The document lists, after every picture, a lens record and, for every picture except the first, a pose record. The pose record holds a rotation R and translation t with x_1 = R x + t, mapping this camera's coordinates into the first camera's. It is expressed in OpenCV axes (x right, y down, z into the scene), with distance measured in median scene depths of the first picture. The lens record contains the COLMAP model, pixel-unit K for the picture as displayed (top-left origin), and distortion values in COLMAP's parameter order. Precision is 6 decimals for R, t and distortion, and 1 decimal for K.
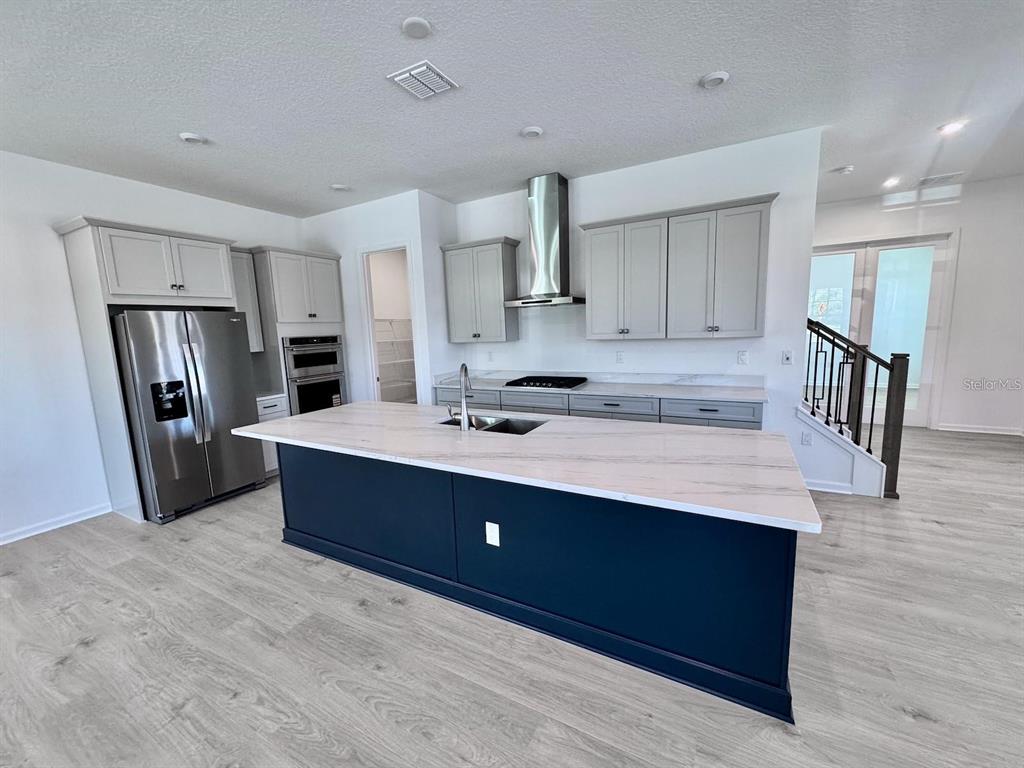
lens RADIAL K [[407.9, 0, 511.1], [0, 407.9, 384.8], [0, 0, 1]] dist [-0.003915, 0.000714]
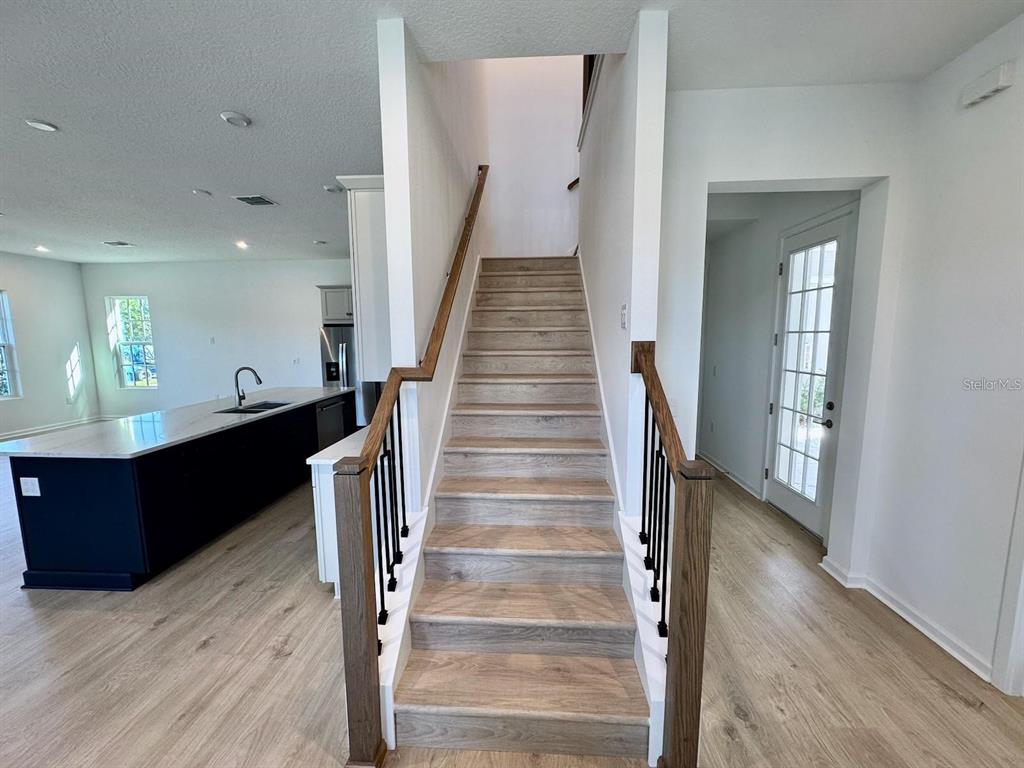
lens RADIAL K [[407.9, 0, 511.1], [0, 407.9, 384.8], [0, 0, 1]] dist [-0.003915, 0.000714]
pose [[0.418818, 0.143429, -0.896671, 1.689956], [-0.135932, 0.986224, 0.094263, -0.259259], [0.897839, 0.082407, 0.432545, 1.157474]]
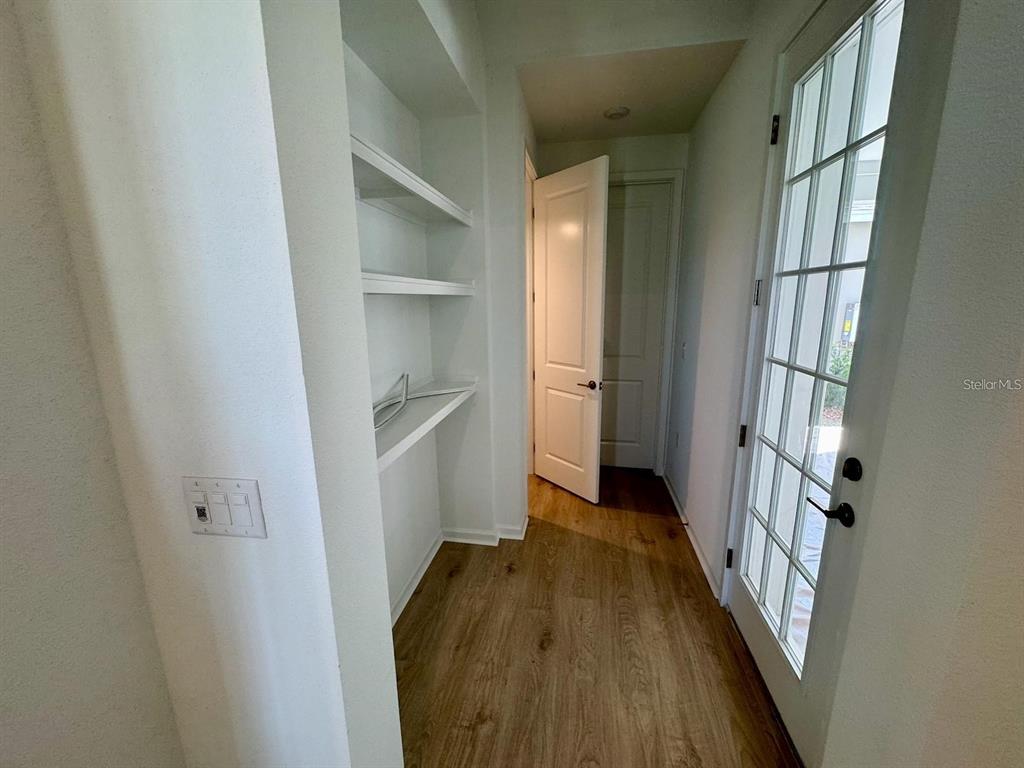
lens RADIAL K [[407.9, 0, 511.1], [0, 407.9, 384.8], [0, 0, 1]] dist [-0.003915, 0.000714]
pose [[0.311366, 0.224538, -0.923382, 1.308597], [-0.131621, 0.972509, 0.192101, -0.333881], [0.941131, 0.061723, 0.332360, 1.983548]]
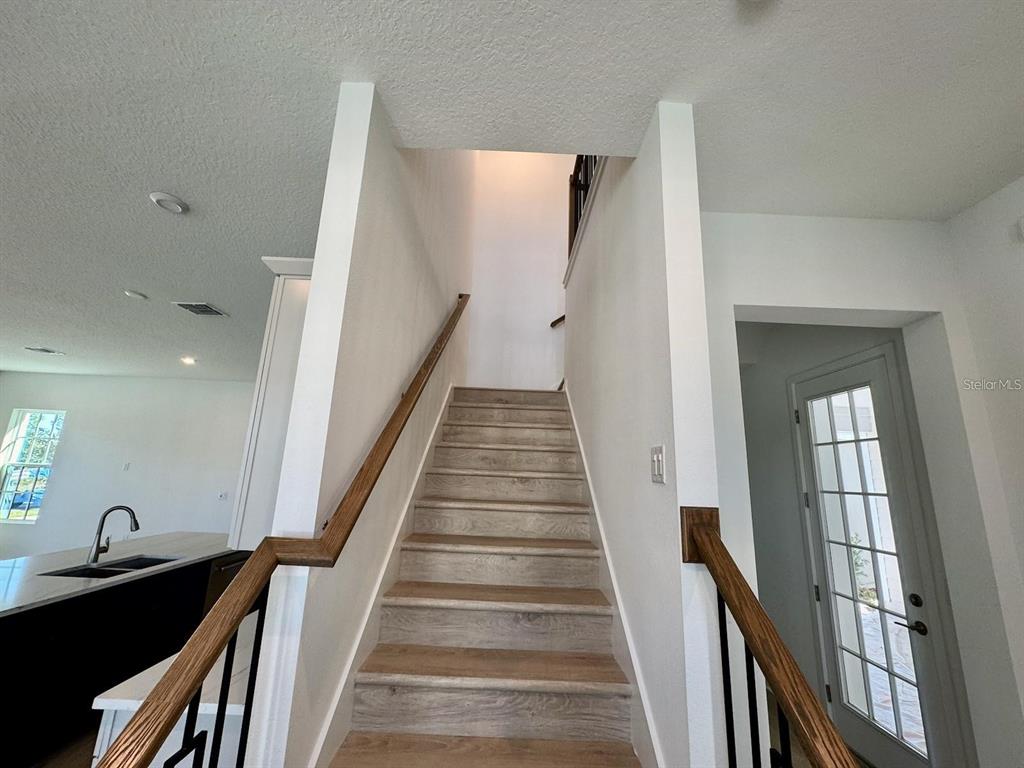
lens RADIAL K [[407.9, 0, 511.1], [0, 407.9, 384.8], [0, 0, 1]] dist [-0.003915, 0.000714]
pose [[0.477767, -0.136813, -0.867768, 1.435448], [-0.179246, 0.951836, -0.248754, -0.279120], [0.860006, 0.274390, 0.430233, 1.271824]]
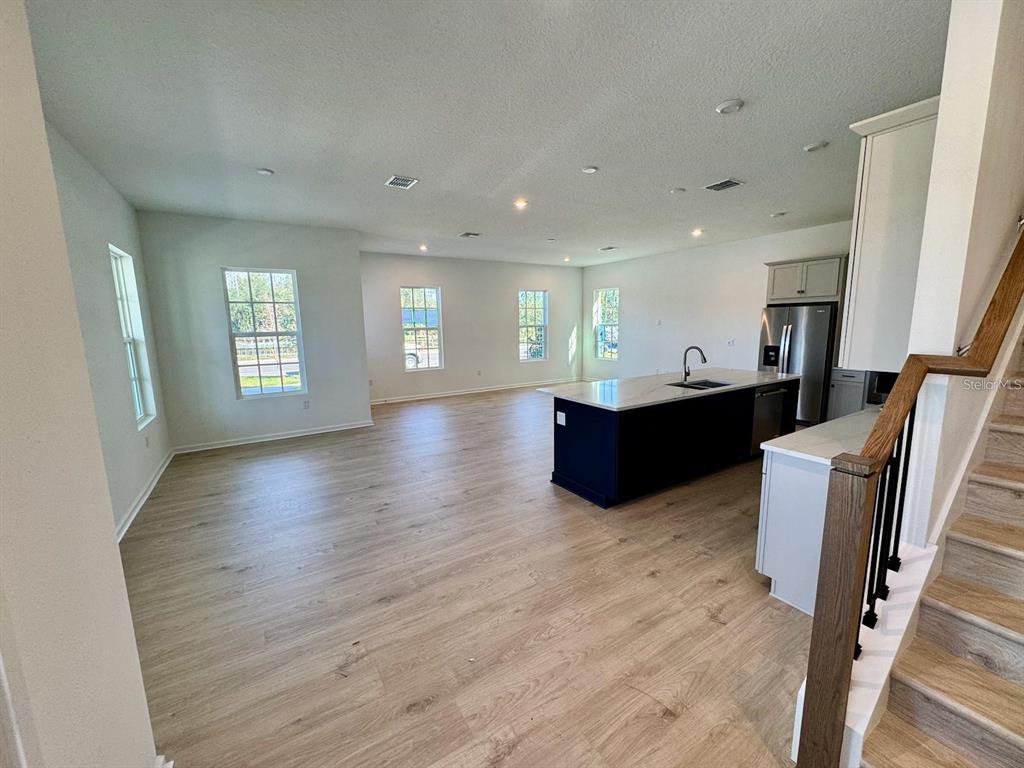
lens RADIAL K [[407.9, 0, 511.1], [0, 407.9, 384.8], [0, 0, 1]] dist [-0.003915, 0.000714]
pose [[-0.494632, 0.175631, -0.851172, 1.703214], [-0.087332, 0.964367, 0.249738, -0.243750], [0.864704, 0.197863, -0.461669, 1.070465]]
